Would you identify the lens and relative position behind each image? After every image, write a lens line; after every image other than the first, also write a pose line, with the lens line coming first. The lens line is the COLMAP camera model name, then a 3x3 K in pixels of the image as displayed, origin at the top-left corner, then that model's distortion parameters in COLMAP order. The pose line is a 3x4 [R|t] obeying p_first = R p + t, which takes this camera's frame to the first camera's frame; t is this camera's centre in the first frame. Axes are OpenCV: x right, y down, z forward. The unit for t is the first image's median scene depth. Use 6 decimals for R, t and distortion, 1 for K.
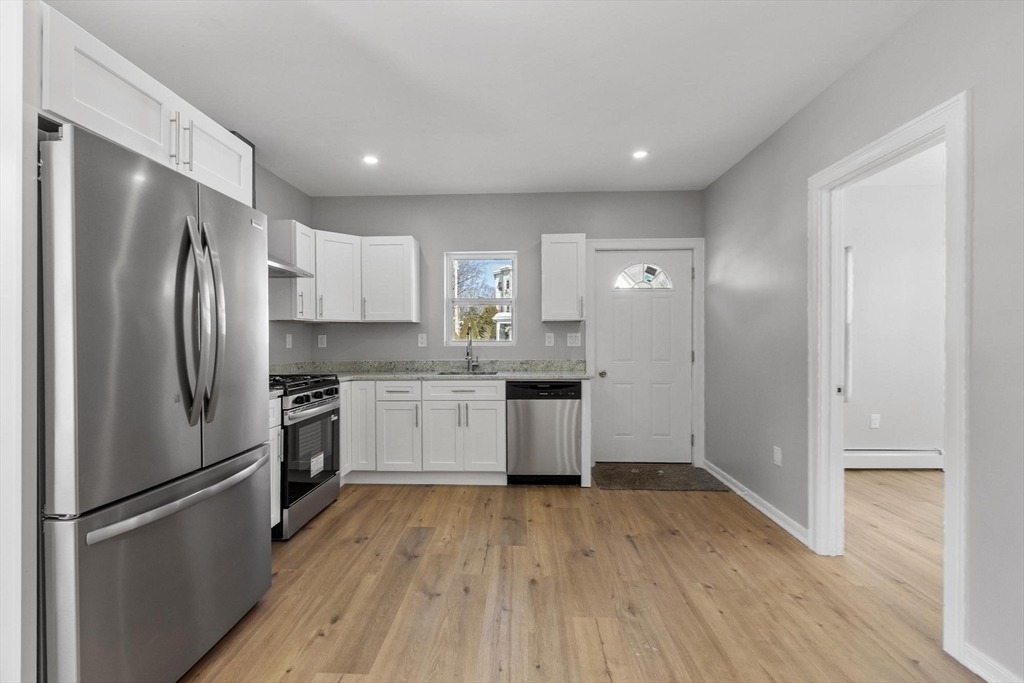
lens RADIAL K [[452.9, 0, 501.7], [0, 452.9, 343.1], [0, 0, 1]] dist [-0.000140, 0.002101]
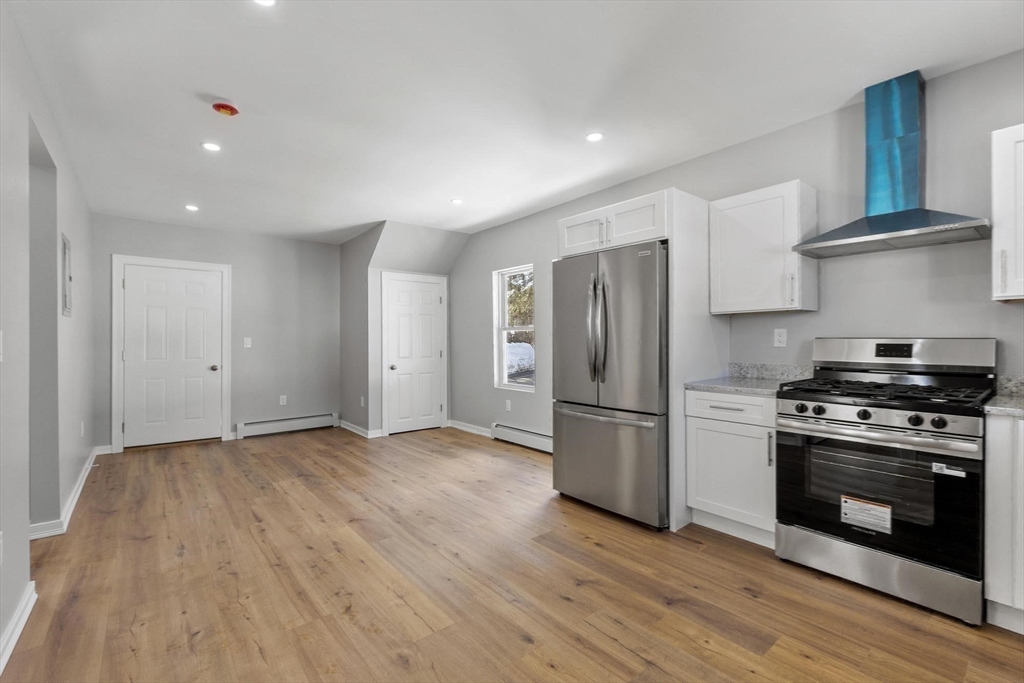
lens RADIAL K [[452.9, 0, 515.2], [0, 452.9, 338.4], [0, 0, 1]] dist [-0.000140, 0.002101]
pose [[-0.734244, 0.007255, -0.678846, 0.410309], [0.003025, 0.999968, 0.007414, -0.008180], [0.678878, 0.003390, -0.734243, 1.027420]]
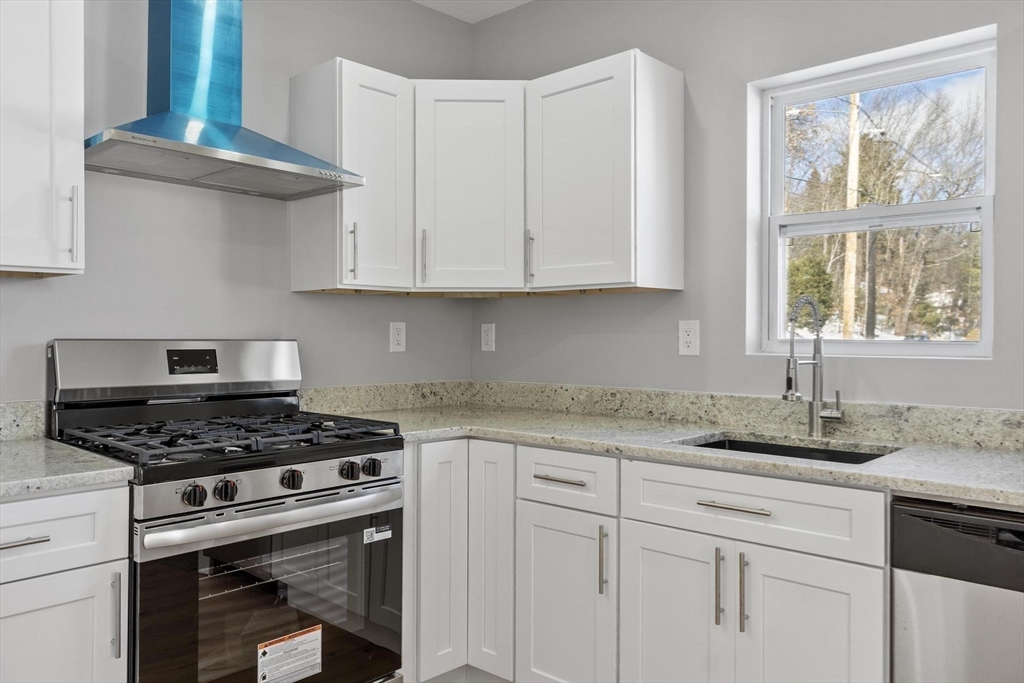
lens RADIAL K [[756.0, 0, 507.3], [0, 756.0, 336.7], [0, 0, 1]] dist [0.006616, 0.005060]
pose [[0.771949, 0.008463, -0.635628, 0.126904], [-0.010120, 0.999948, 0.001022, -0.007847], [0.635604, 0.005644, 0.771995, 0.556004]]
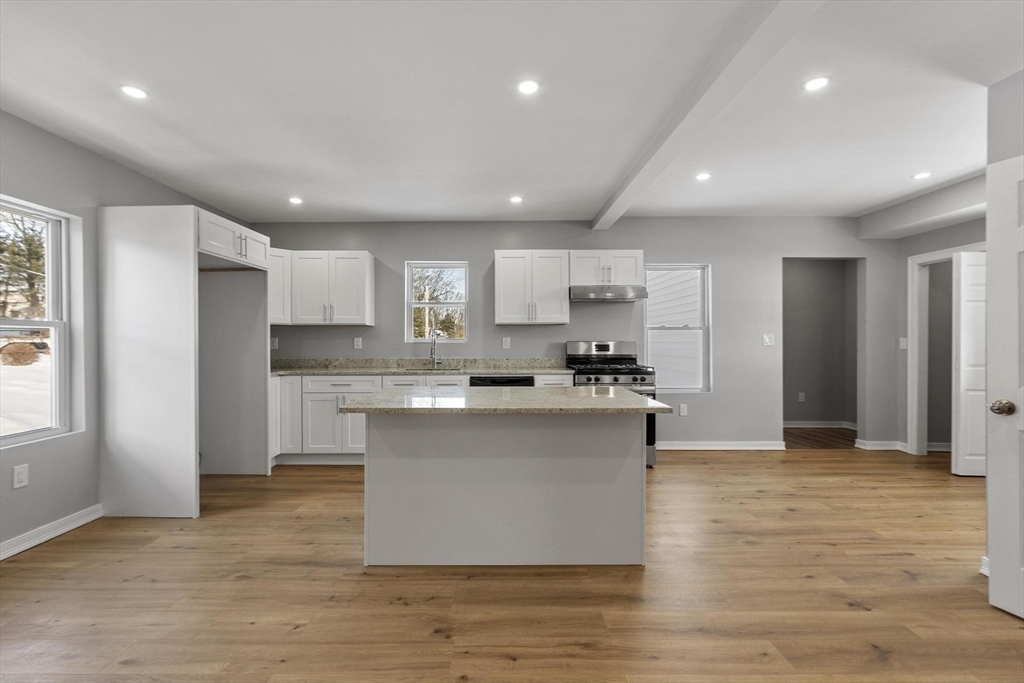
lens RADIAL K [[452.9, 0, 510.7], [0, 452.9, 345.4], [0, 0, 1]] dist [-0.000140, 0.002101]
pose [[0.071303, 0.009803, -0.997407, 0.876499], [-0.004680, 0.999944, 0.009493, -0.002124], [0.997444, 0.003991, 0.071345, 0.514421]]
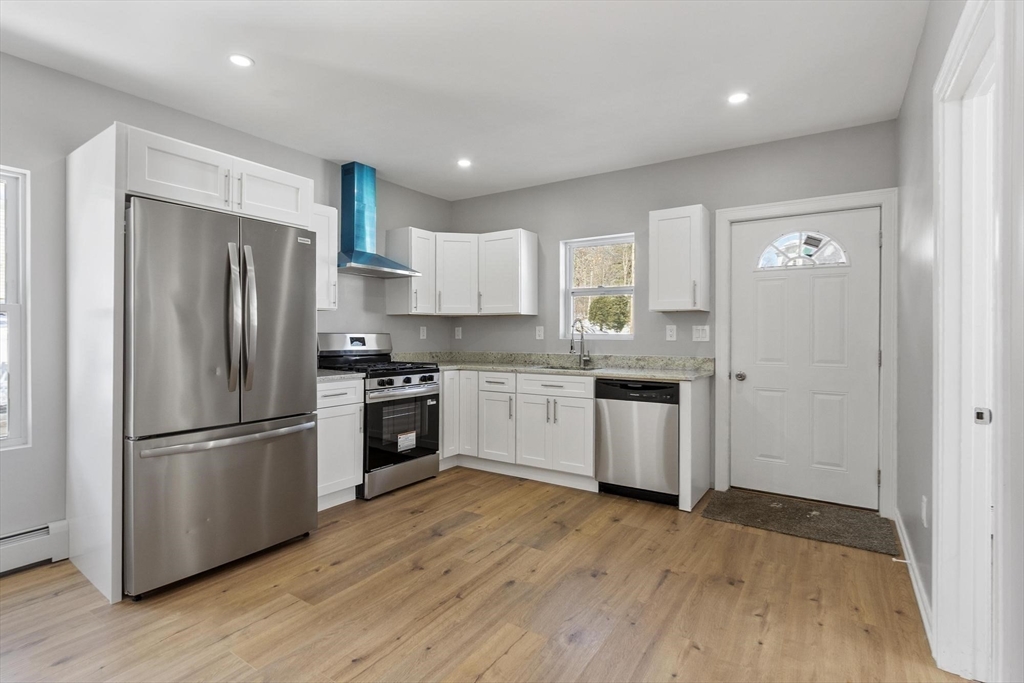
lens RADIAL K [[490.3, 0, 500.6], [0, 490.3, 336.0], [0, 0, 1]] dist [-0.005302, 0.001076]
pose [[0.857185, 0.009964, -0.514912, 0.381127], [-0.010263, 0.999945, 0.002264, -0.001107], [0.514906, 0.003344, 0.857240, 0.060198]]
